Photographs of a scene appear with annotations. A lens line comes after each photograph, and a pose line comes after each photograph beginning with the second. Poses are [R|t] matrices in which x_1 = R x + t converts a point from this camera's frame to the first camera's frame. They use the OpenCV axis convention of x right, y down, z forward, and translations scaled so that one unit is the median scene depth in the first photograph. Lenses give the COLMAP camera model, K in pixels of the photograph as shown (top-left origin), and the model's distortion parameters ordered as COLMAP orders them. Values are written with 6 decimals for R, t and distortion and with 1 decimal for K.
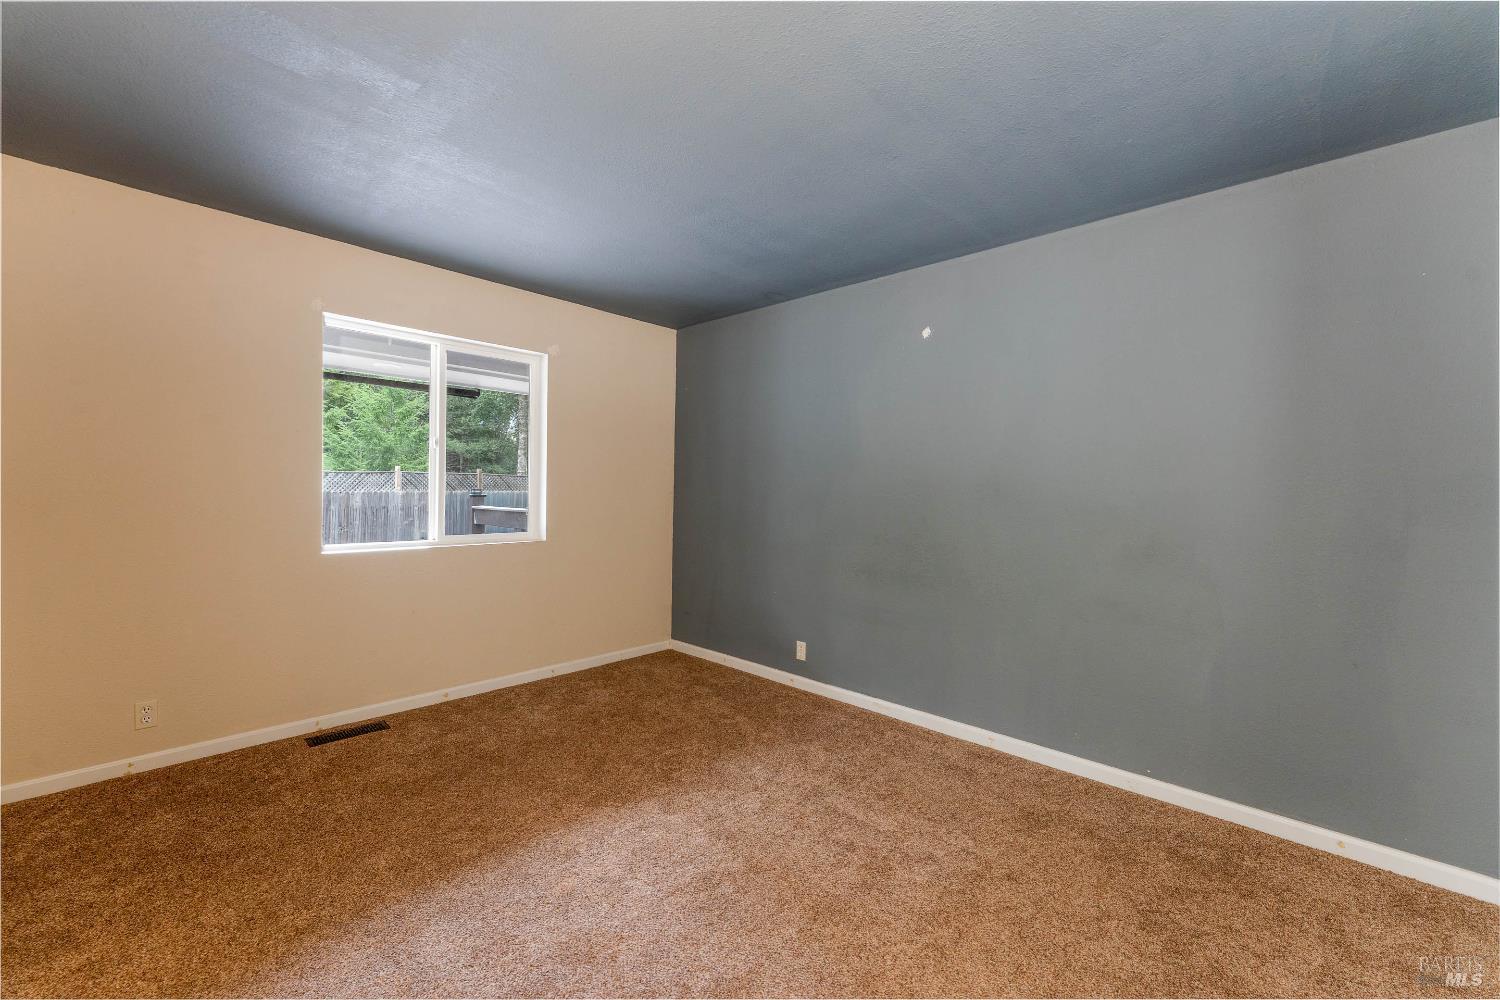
lens RADIAL K [[602.4, 0, 772.0], [0, 602.4, 501.7], [0, 0, 1]] dist [-0.000196, 0.000141]
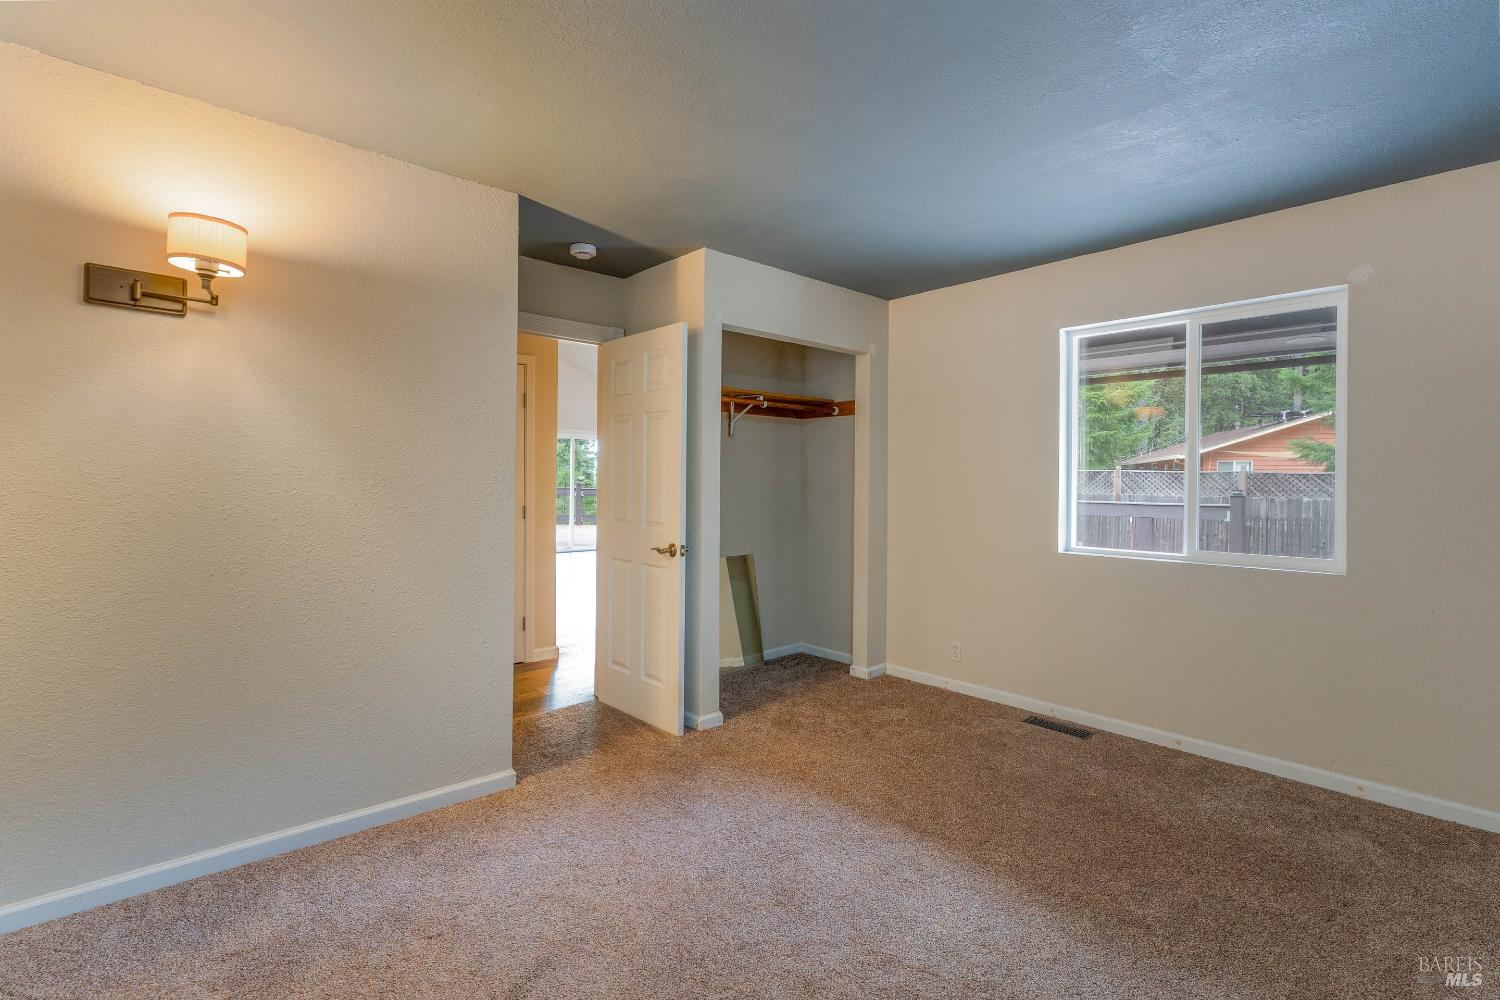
lens RADIAL K [[710.3, 0, 748.7], [0, 710.3, 481.3], [0, 0, 1]] dist [-0.000236, -0.000155]
pose [[-0.122965, -0.019750, -0.992214, 0.483808], [-0.030244, 0.999412, -0.016145, -0.003659], [0.991950, 0.028023, -0.123491, 0.499130]]
